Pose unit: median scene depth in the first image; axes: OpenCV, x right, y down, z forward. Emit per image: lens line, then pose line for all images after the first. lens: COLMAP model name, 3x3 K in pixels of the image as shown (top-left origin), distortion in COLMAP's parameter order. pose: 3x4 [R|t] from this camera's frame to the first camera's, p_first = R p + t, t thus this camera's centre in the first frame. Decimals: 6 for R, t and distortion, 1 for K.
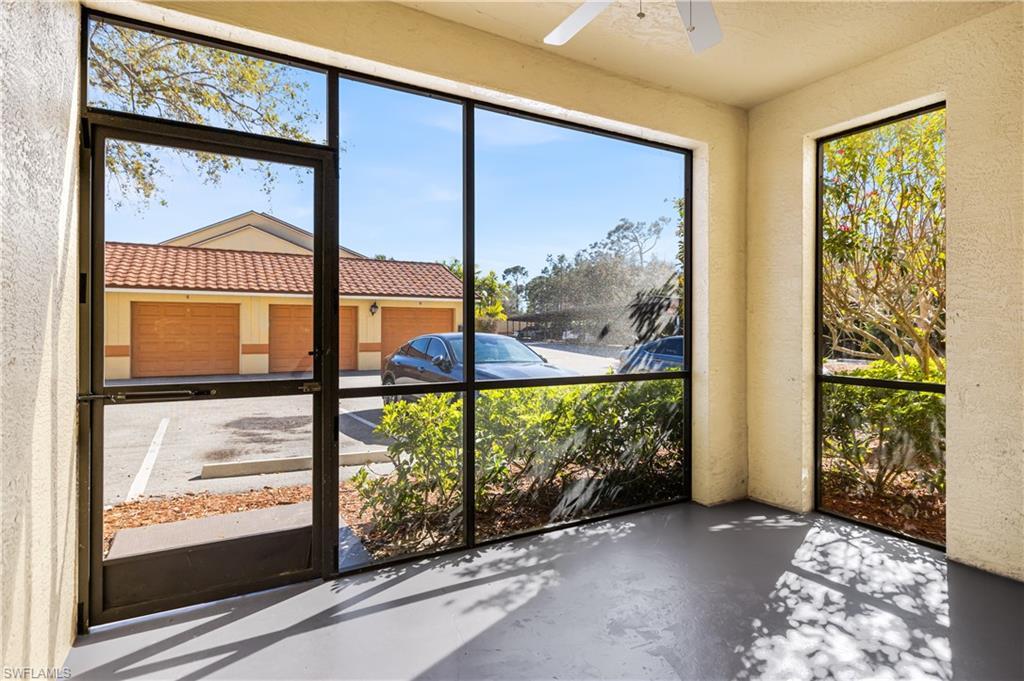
lens RADIAL K [[545.8, 0, 512.4], [0, 545.8, 324.8], [0, 0, 1]] dist [0.001889, 0.000027]
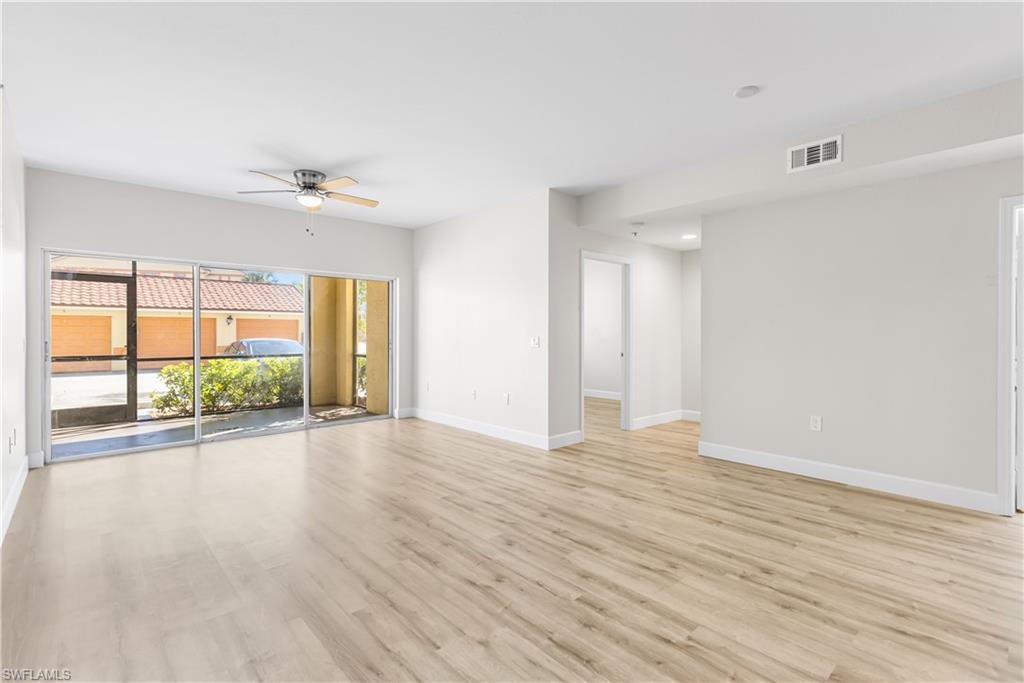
lens RADIAL K [[478.8, 0, 513.2], [0, 478.8, 335.7], [0, 0, 1]] dist [0.003595, 0.000106]
pose [[0.975192, -0.001990, 0.221354, 0.896254], [-0.000532, 0.999936, 0.011330, -0.028282], [-0.221362, -0.011167, 0.975128, -1.625937]]
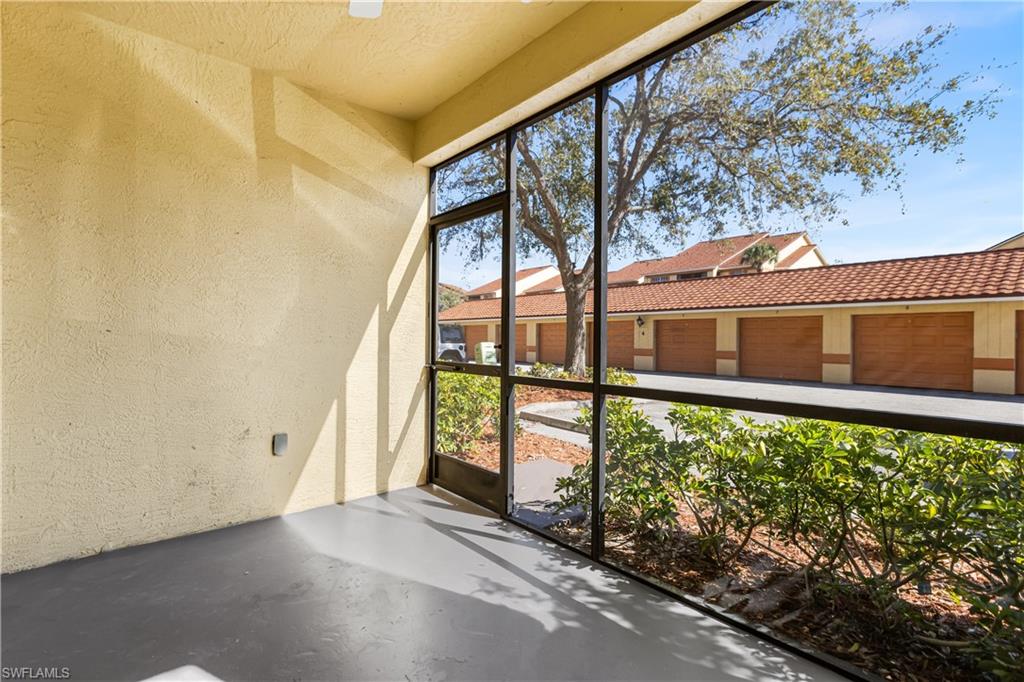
lens RADIAL K [[484.4, 0, 510.0], [0, 484.4, 330.4], [0, 0, 1]] dist [0.000217, 0.000176]
pose [[0.178066, -0.015991, -0.983889, 0.667025], [-0.001116, 0.999864, -0.016453, 0.025152], [0.984018, 0.004028, 0.178024, 0.652114]]
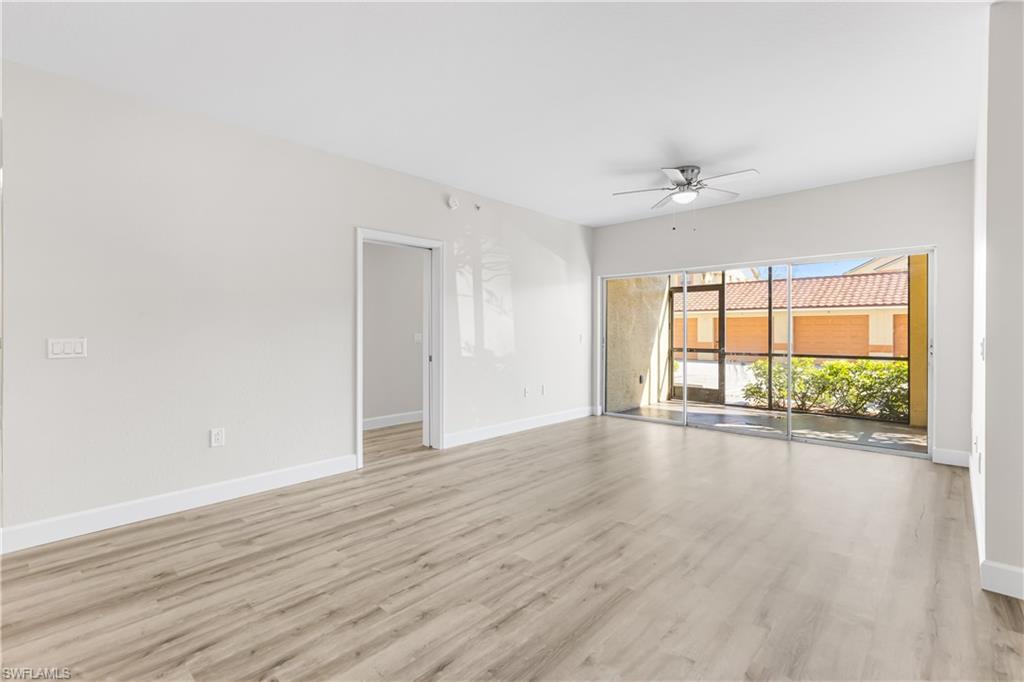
lens RADIAL K [[473.4, 0, 513.1], [0, 473.4, 329.6], [0, 0, 1]] dist [0.004818, 0.000026]
pose [[0.303692, -0.005045, -0.952757, 1.795399], [0.006530, 0.999974, -0.003214, -0.022355], [0.952748, -0.005245, 0.303717, -1.015207]]
